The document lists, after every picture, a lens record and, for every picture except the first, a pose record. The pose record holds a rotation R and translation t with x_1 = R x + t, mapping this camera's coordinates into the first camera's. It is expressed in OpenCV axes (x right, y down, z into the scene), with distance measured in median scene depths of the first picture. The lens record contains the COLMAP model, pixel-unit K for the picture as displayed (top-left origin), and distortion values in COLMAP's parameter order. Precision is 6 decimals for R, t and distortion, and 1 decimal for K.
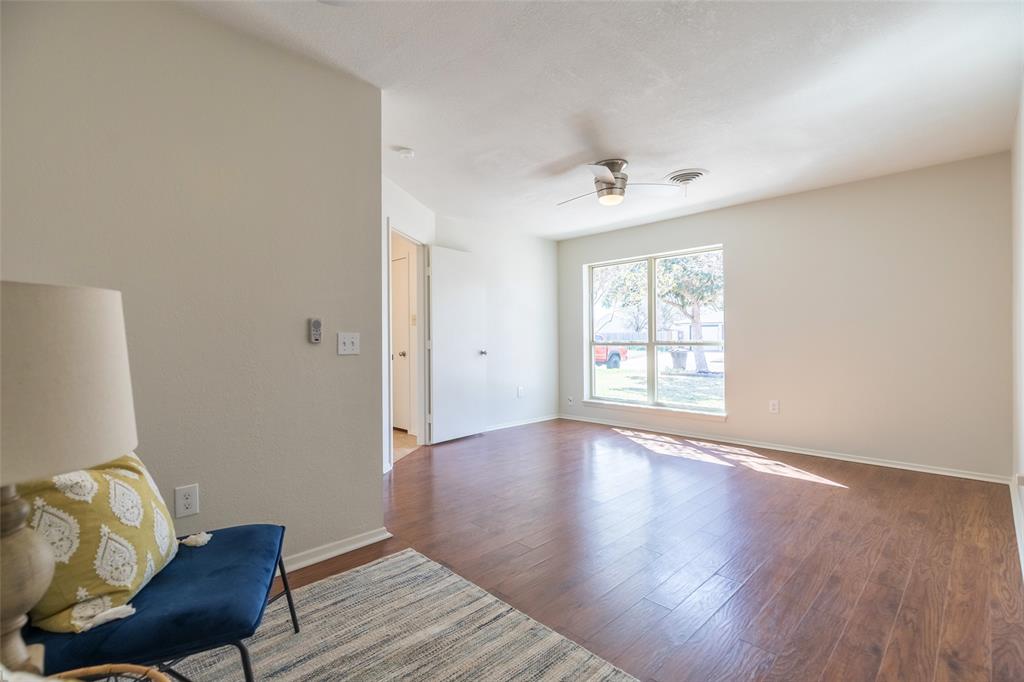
lens RADIAL K [[460.2, 0, 508.1], [0, 460.2, 346.7], [0, 0, 1]] dist [0.001121, 0.000514]
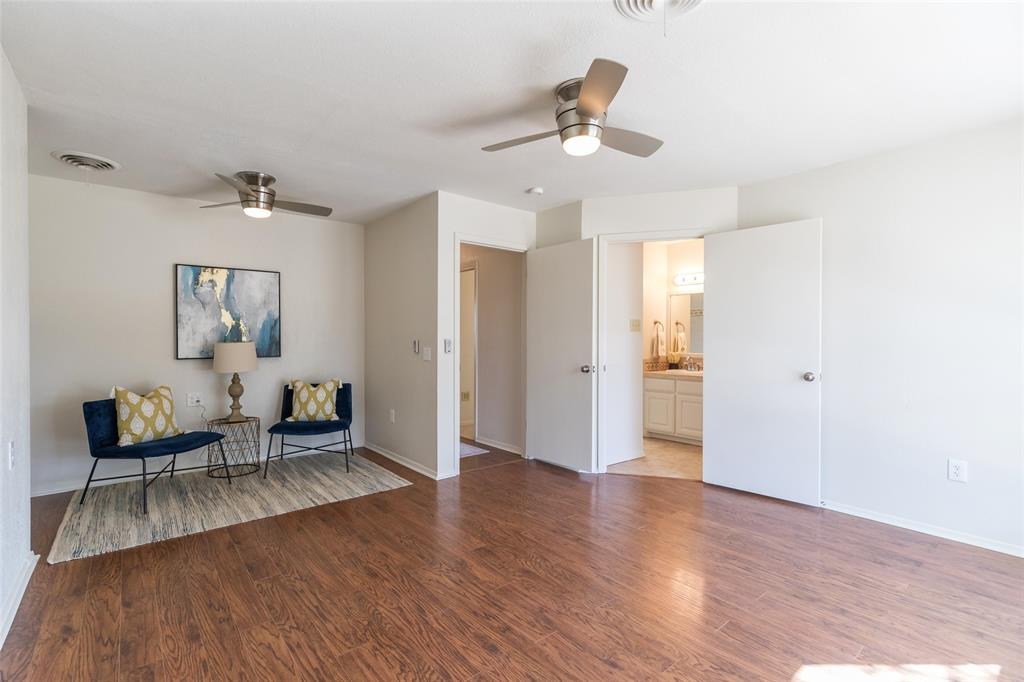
lens RADIAL K [[460.2, 0, 508.1], [0, 460.2, 346.7], [0, 0, 1]] dist [0.001121, 0.000514]
pose [[-0.075758, 0.023891, -0.996840, 1.692325], [-0.019938, 0.999477, 0.025470, -0.104876], [0.996927, 0.021804, -0.075242, 1.825176]]
